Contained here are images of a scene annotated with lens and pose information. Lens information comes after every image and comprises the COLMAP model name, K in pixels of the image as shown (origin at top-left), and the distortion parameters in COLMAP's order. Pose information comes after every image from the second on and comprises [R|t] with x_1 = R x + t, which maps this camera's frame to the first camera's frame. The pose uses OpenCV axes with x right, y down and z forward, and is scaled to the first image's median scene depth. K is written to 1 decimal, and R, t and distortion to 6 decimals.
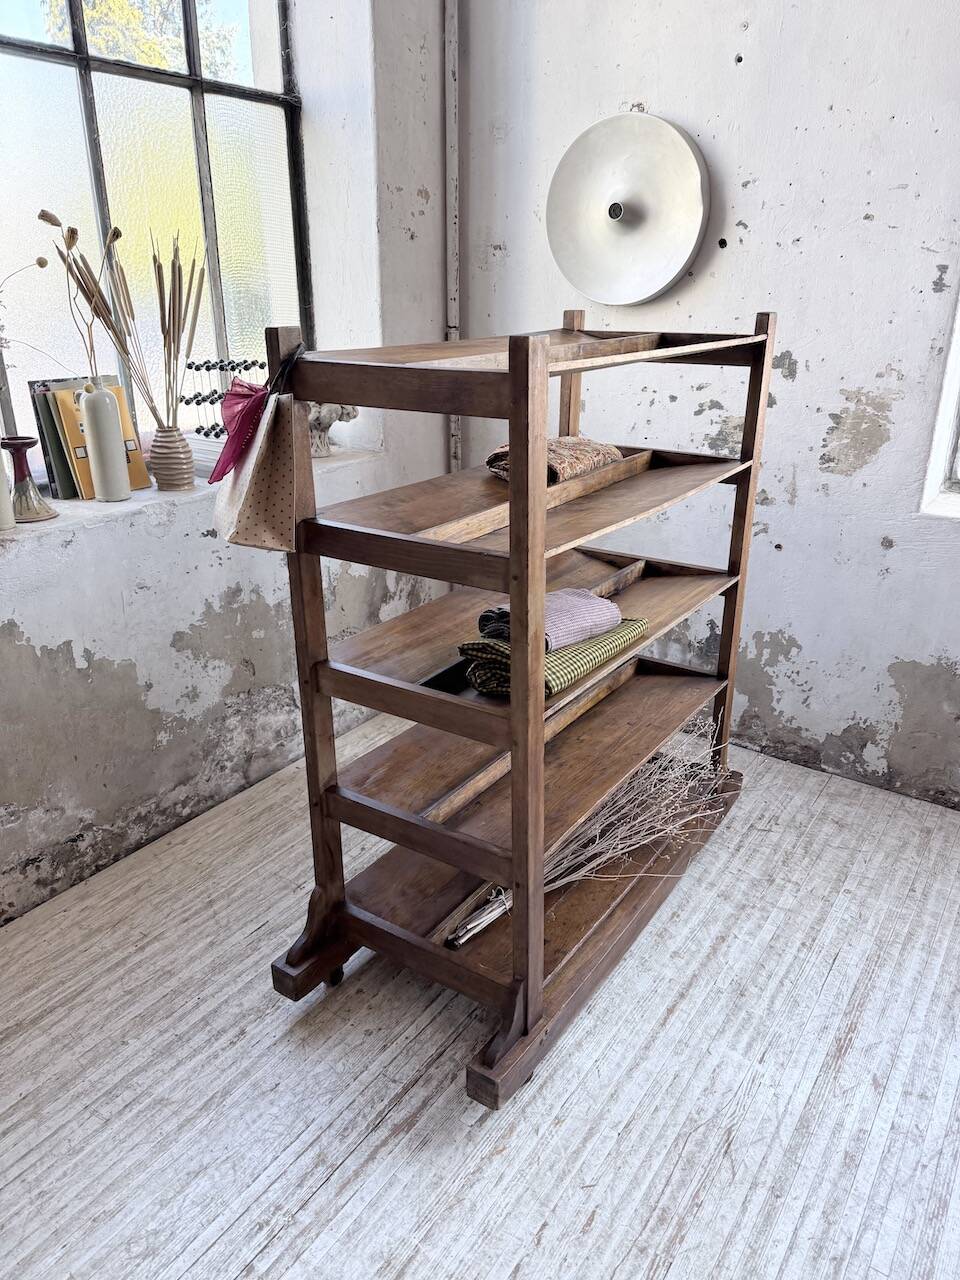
lens RADIAL K [[908.1, 0, 484.5], [0, 908.1, 638.4], [0, 0, 1]] dist [0.033354, -0.051422]
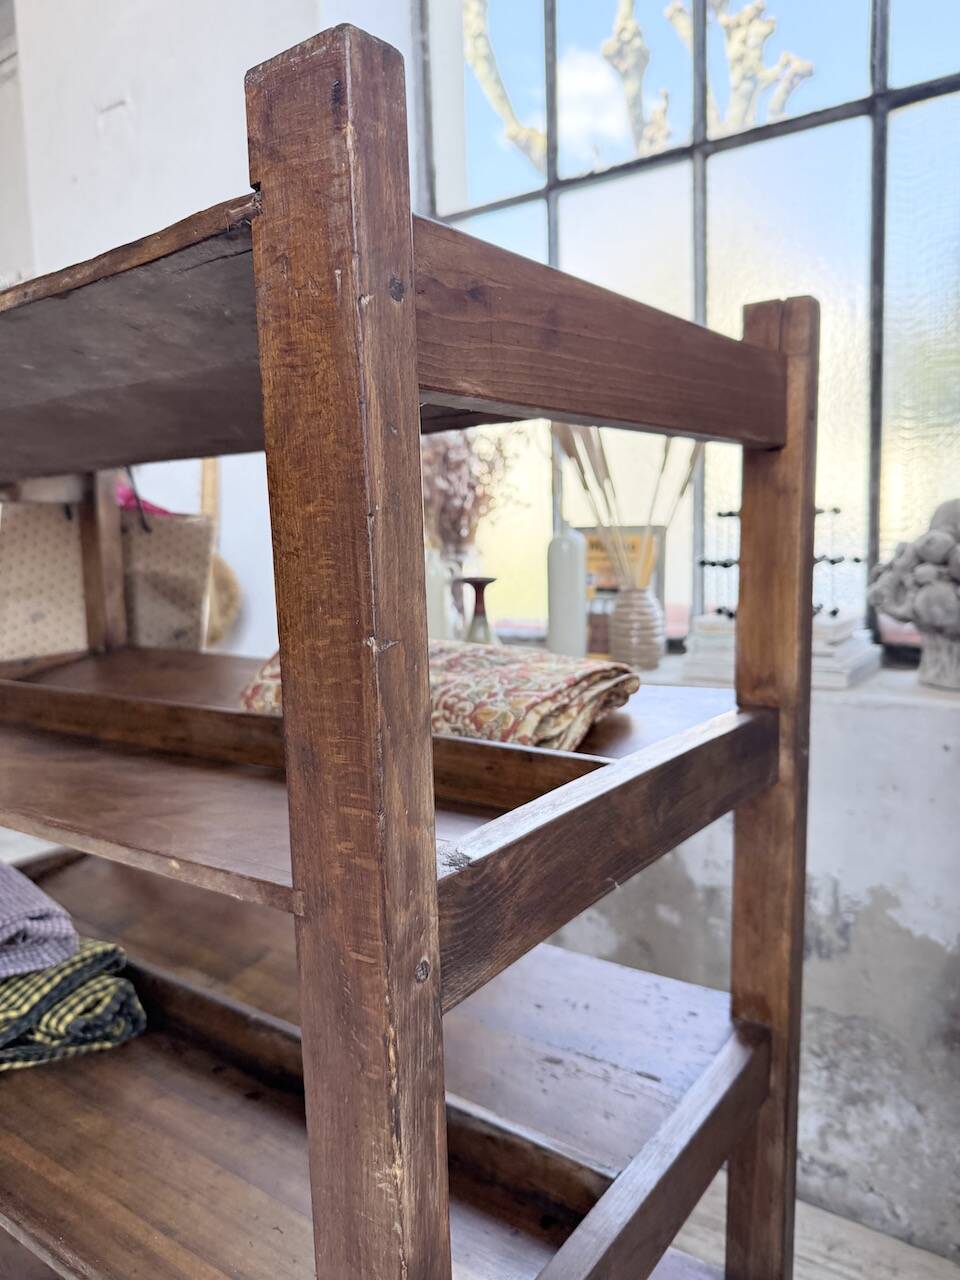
lens RADIAL K [[908.1, 0, 514.2], [0, 908.1, 631.3], [0, 0, 1]] dist [0.033354, -0.051422]
pose [[0.000734, 0.116517, -0.993188, 0.385287], [-0.340155, 0.933993, 0.109321, -0.239269], [0.940369, 0.337758, 0.040319, 0.870786]]
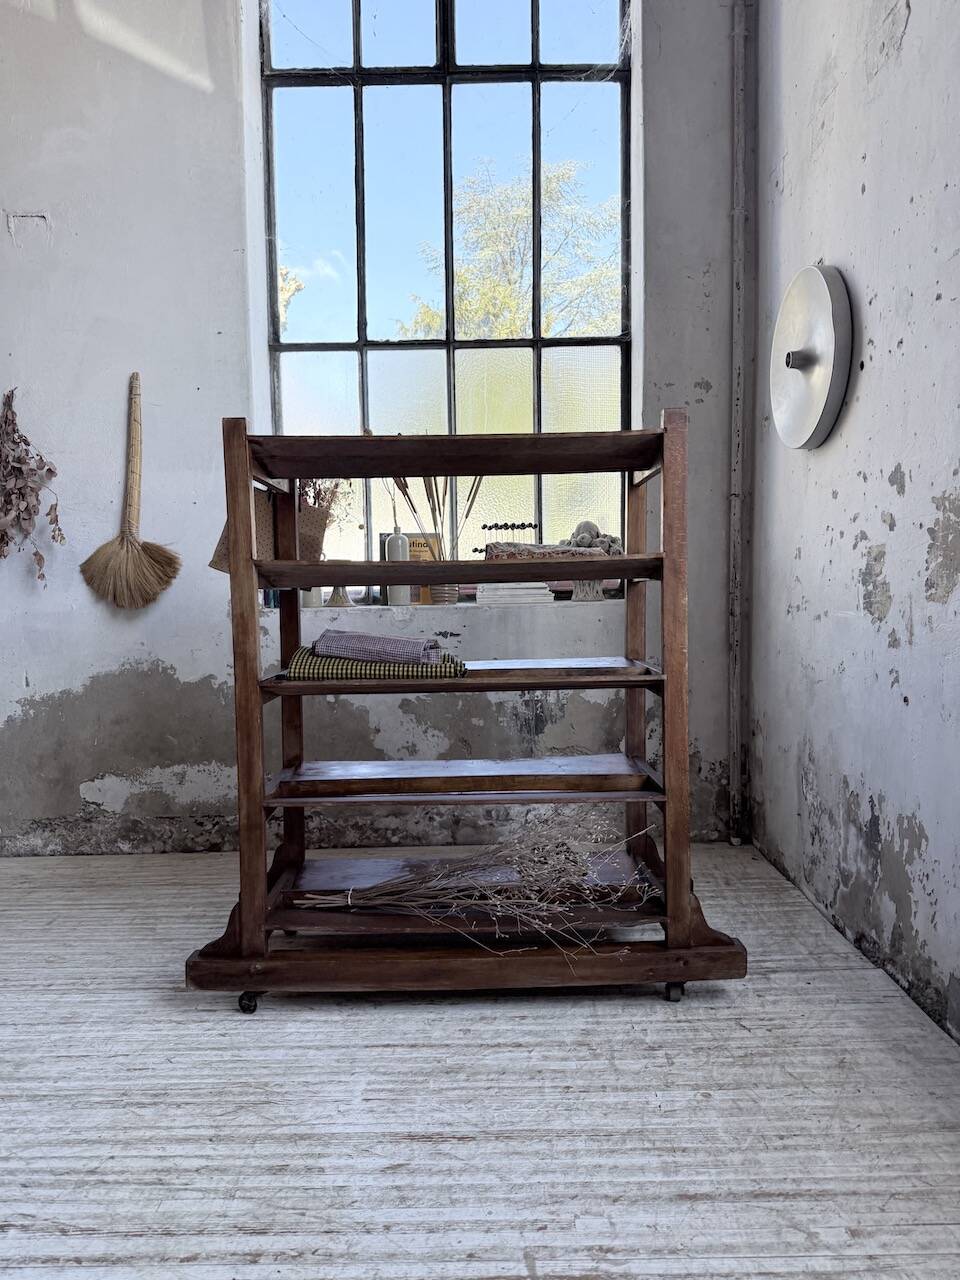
lens RADIAL K [[903.6, 0, 471.8], [0, 903.6, 637.0], [0, 0, 1]] dist [0.038051, -0.052702]
pose [[0.560610, 0.036843, -0.827260, 0.845012], [-0.286734, 0.945845, -0.152187, 0.082765], [0.776852, 0.322521, 0.540814, 0.298172]]
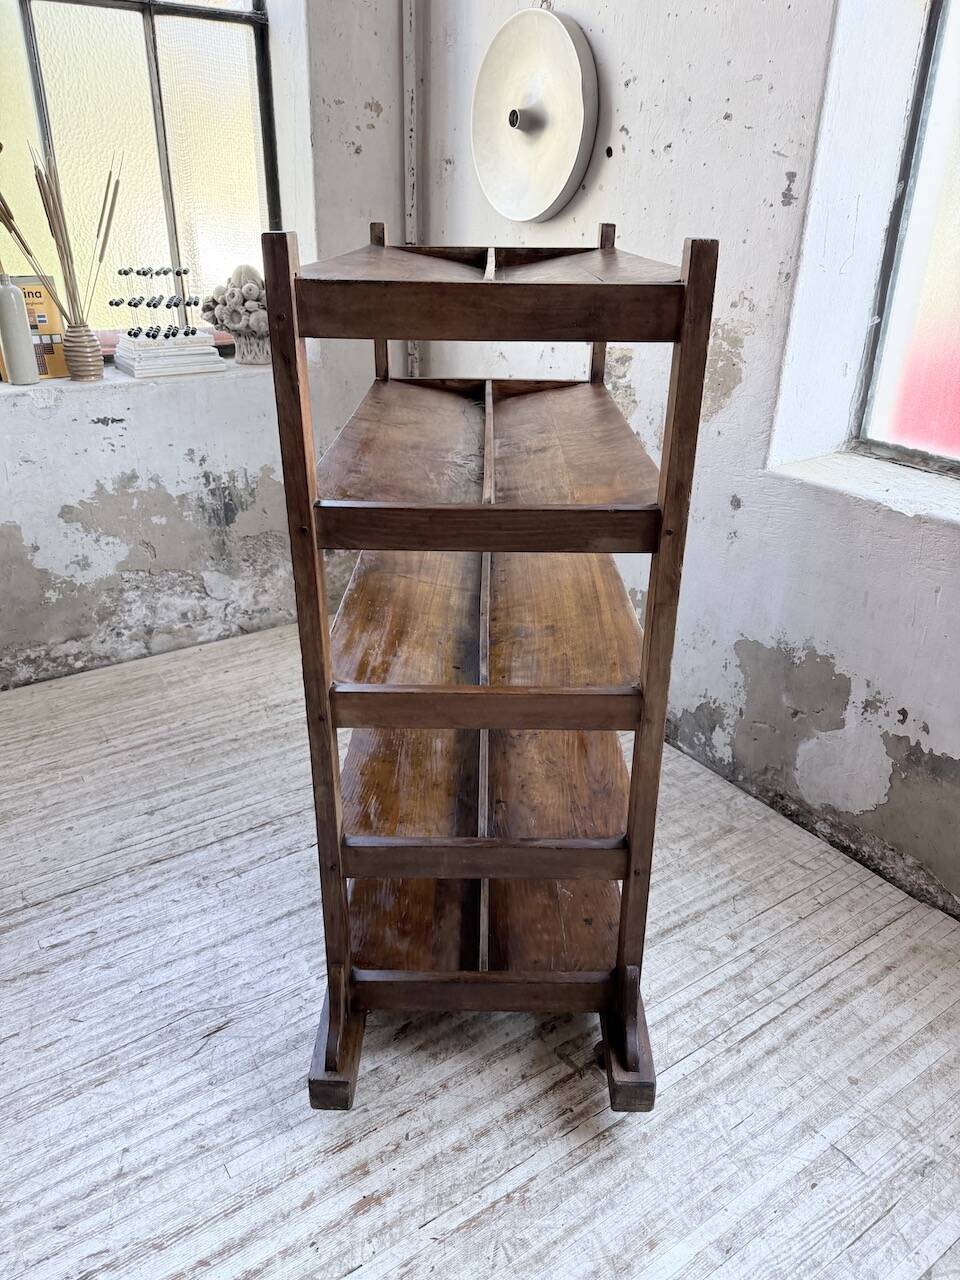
lens RADIAL K [[908.1, 0, 474.3], [0, 908.1, 641.7], [0, 0, 1]] dist [0.033354, -0.051422]
pose [[0.929725, 0.165906, -0.328766, 0.538203], [-0.146056, 0.985672, 0.084369, -0.009386], [0.338053, -0.030422, 0.940635, 0.088000]]
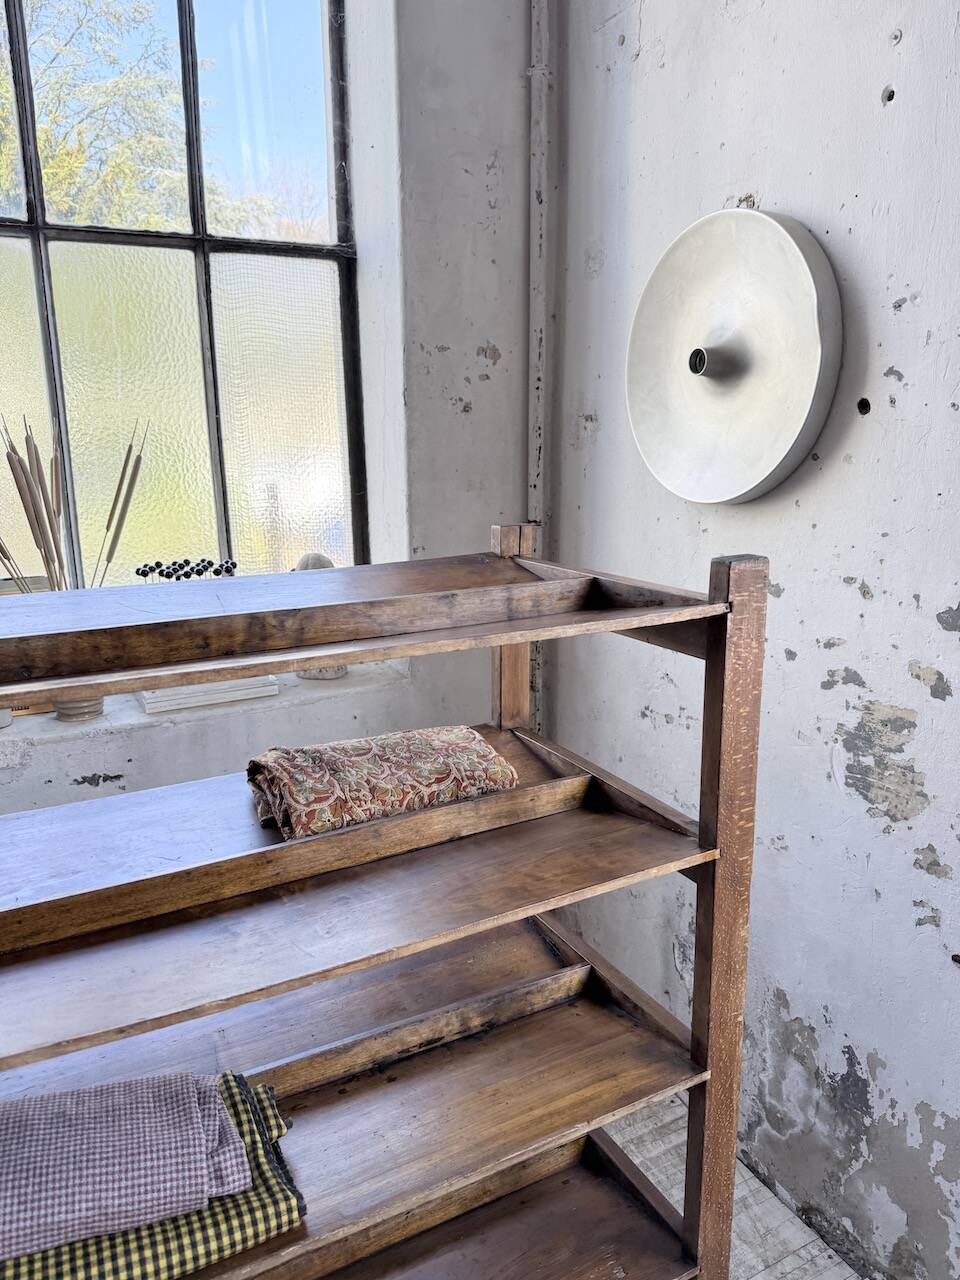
lens RADIAL K [[908.1, 0, 476.3], [0, 908.1, 641.5], [0, 0, 1]] dist [0.033354, -0.051422]
pose [[0.881175, 0.091926, -0.463766, 0.339173], [-0.158677, 0.981522, -0.106939, -0.199525], [0.445366, 0.167821, 0.879480, 0.439180]]
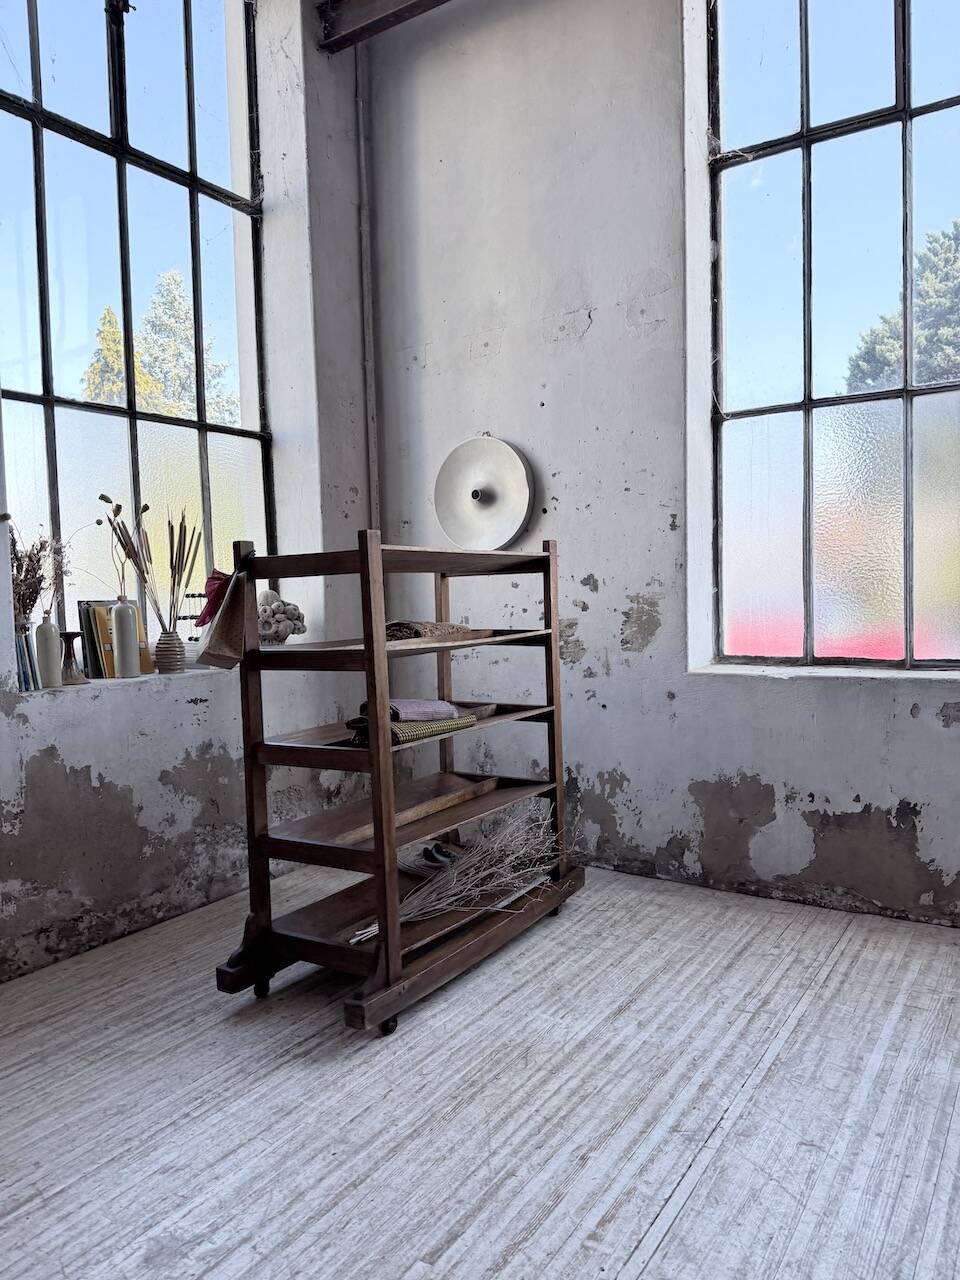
lens RADIAL K [[908.1, 0, 484.9], [0, 908.1, 634.3], [0, 0, 1]] dist [0.033354, -0.051422]
pose [[0.999260, -0.032672, 0.020286, 0.128894], [0.037456, 0.946425, -0.320744, 0.257856], [-0.008720, 0.321266, 0.946949, -0.383797]]
